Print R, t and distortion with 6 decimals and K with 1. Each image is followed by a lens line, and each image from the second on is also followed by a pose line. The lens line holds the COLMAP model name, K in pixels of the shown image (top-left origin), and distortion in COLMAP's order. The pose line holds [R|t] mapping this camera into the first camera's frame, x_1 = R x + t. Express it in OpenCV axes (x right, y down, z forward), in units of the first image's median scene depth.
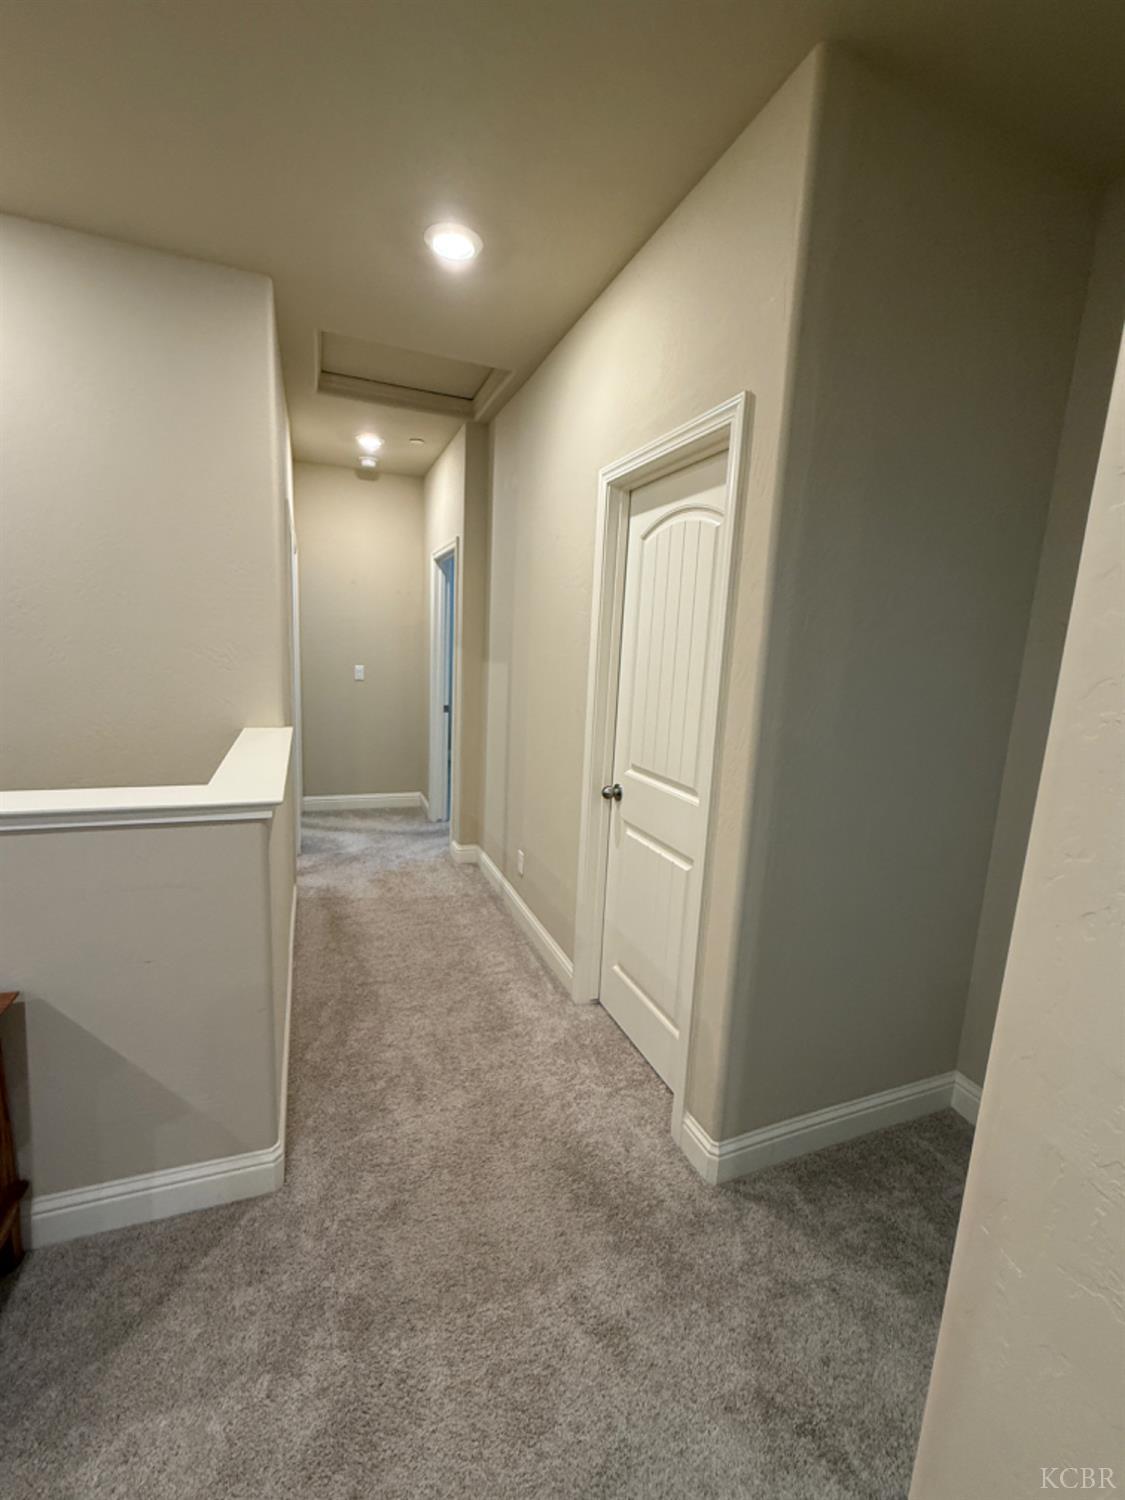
lens RADIAL K [[630.5, 0, 562.5], [0, 630.5, 750.0], [0, 0, 1]] dist [-0.000186, 0.000080]
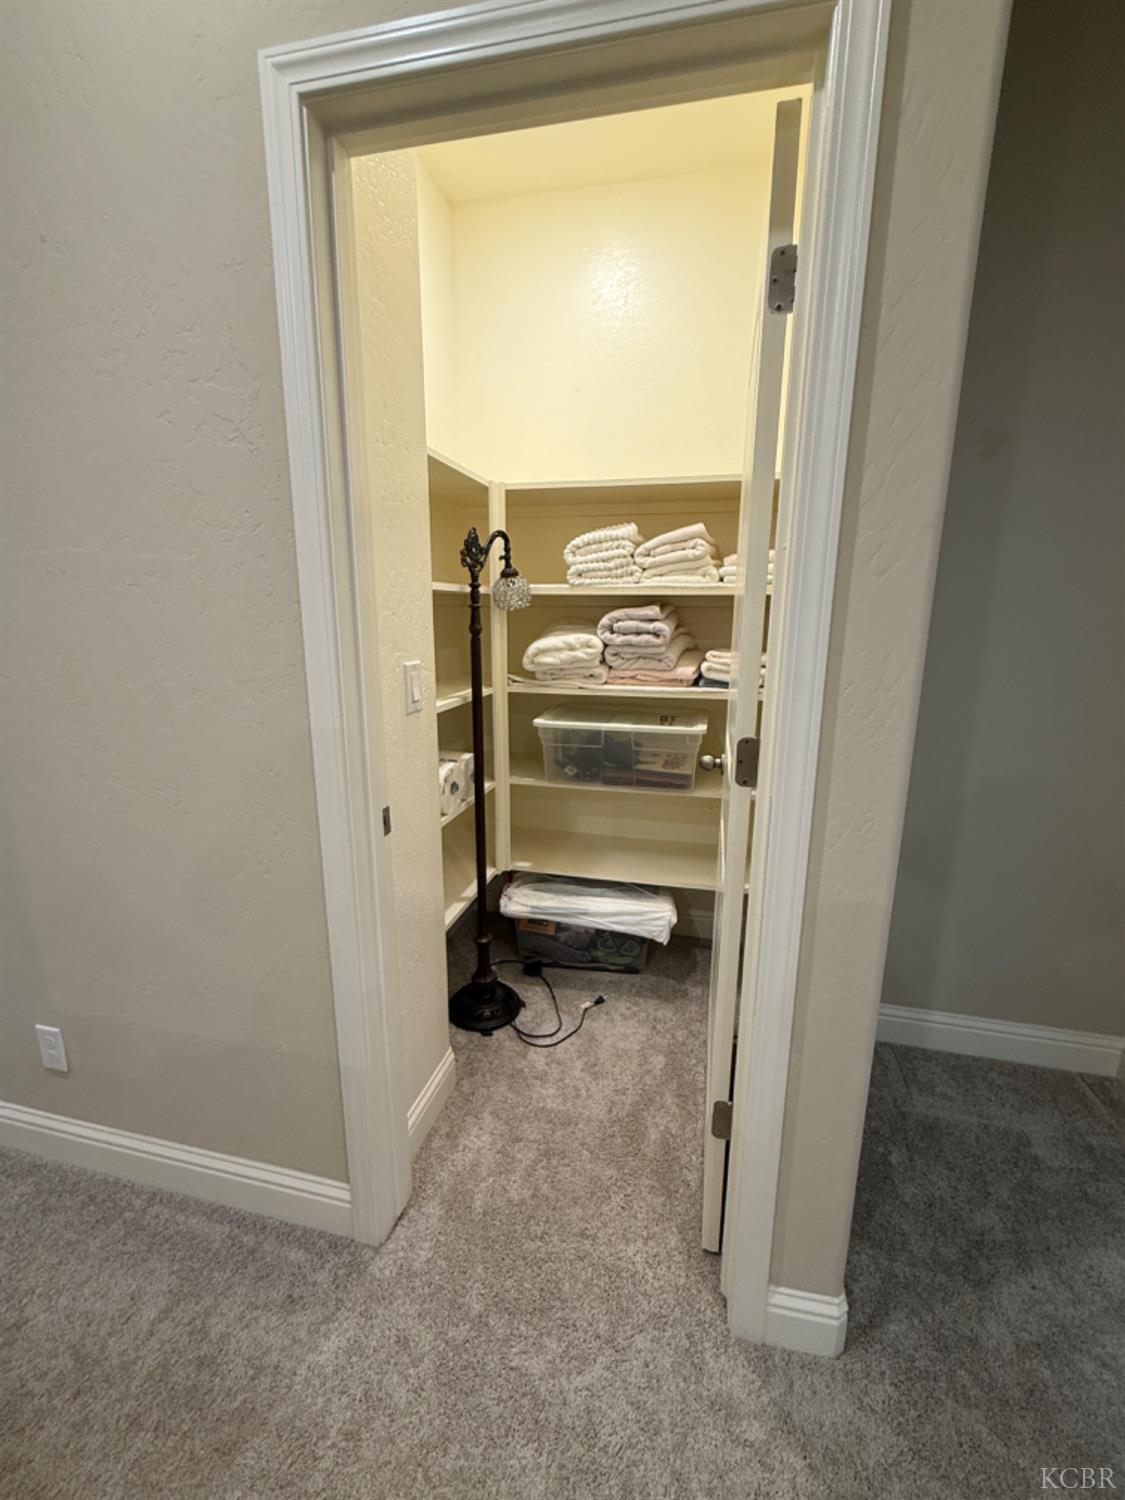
lens RADIAL K [[630.5, 0, 562.5], [0, 630.5, 750.0], [0, 0, 1]] dist [-0.000186, 0.000080]
pose [[0.570505, -0.223468, 0.790308, -0.191754], [0.156752, 0.974209, 0.162312, -0.047968], [-0.806197, 0.031283, 0.590820, 0.514844]]
